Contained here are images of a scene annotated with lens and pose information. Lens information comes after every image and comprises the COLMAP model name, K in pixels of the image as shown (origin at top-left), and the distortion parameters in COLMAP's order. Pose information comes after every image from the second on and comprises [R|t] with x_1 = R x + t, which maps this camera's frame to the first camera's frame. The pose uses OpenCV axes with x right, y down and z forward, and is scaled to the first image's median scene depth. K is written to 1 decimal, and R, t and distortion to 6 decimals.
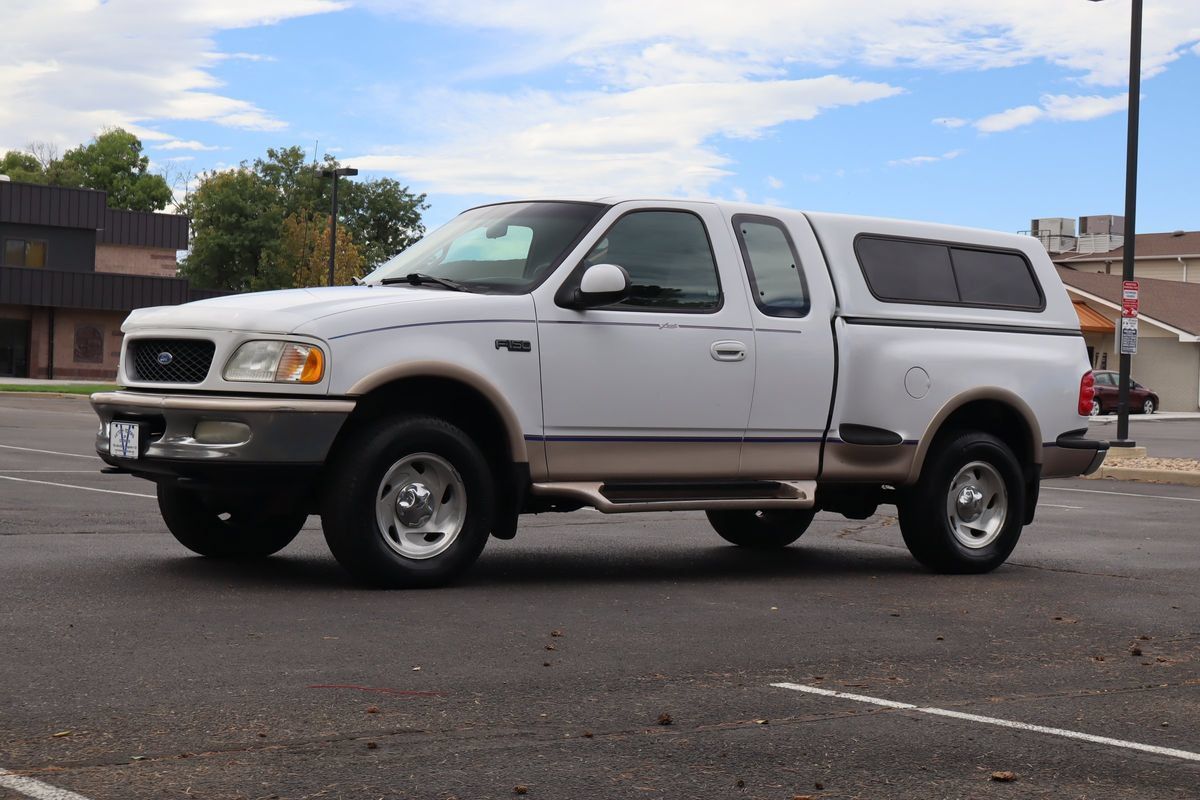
lens RADIAL K [[2114.3, 0, 551.9], [0, 2114.3, 399.7], [0, 0, 1]] dist [0.022367, -0.107898]
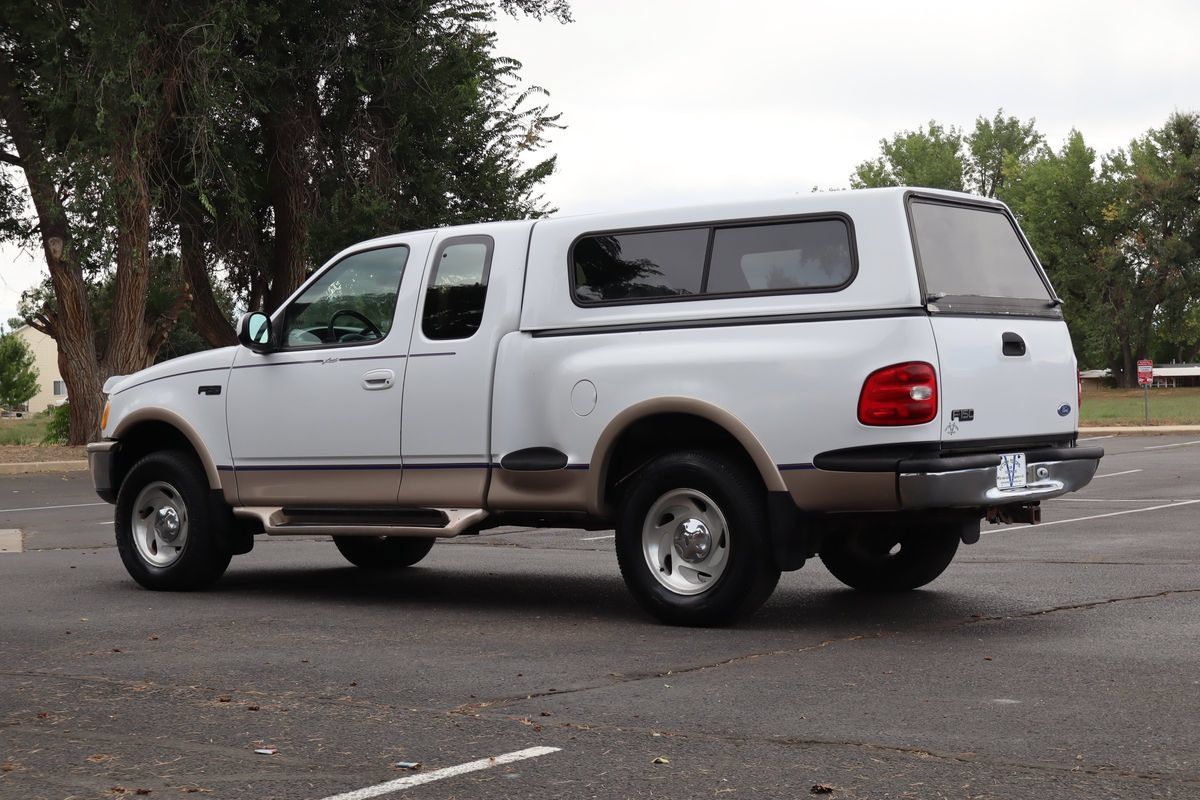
lens RADIAL K [[1930.6, 0, 618.0], [0, 1930.6, 401.5], [0, 0, 1]] dist [0.029642, -0.015842]
pose [[0.294633, -0.043834, -0.954605, 0.945322], [0.025999, 0.998945, -0.037846, 0.024083], [0.955257, -0.013668, 0.295461, 0.789236]]
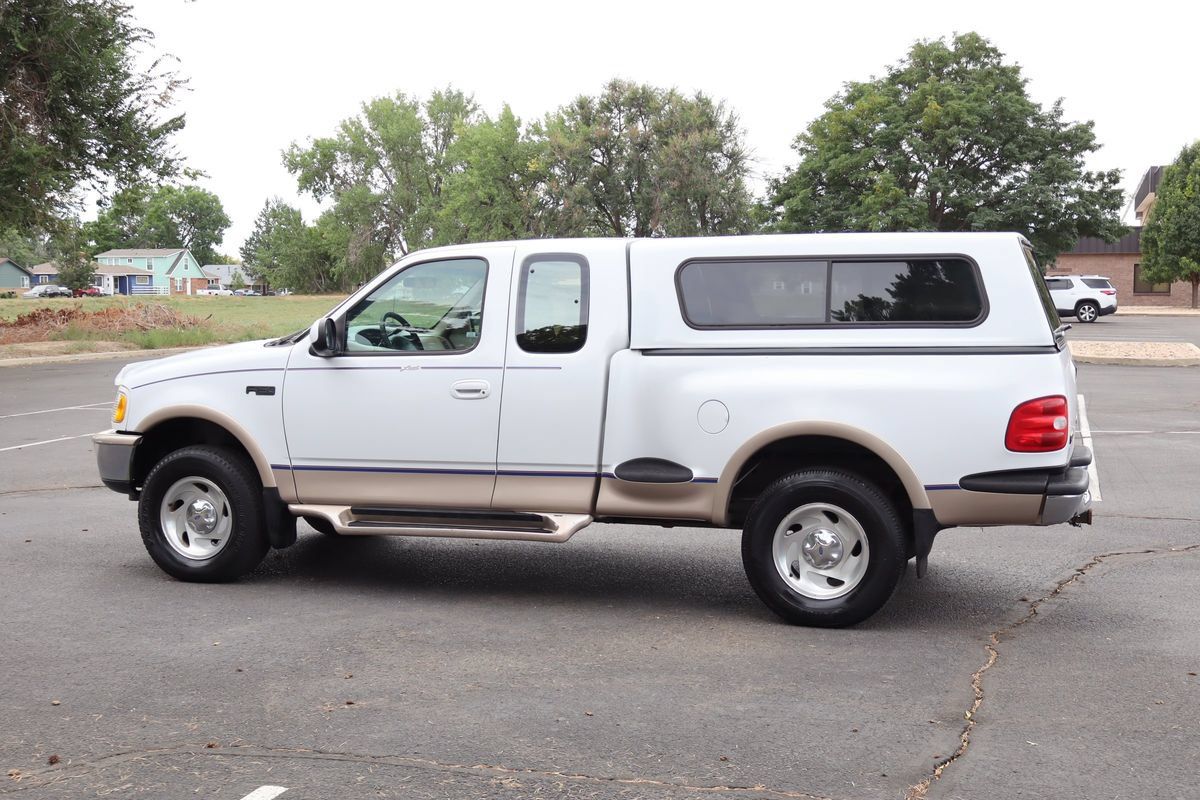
lens RADIAL K [[1441.8, 0, 601.7], [0, 1441.8, 397.6], [0, 0, 1]] dist [0.001607, -0.013665]
pose [[0.577333, 0.018338, -0.816302, 0.672354], [0.023635, 0.998953, 0.039158, -0.043176], [0.816166, -0.041901, 0.576296, 0.600967]]
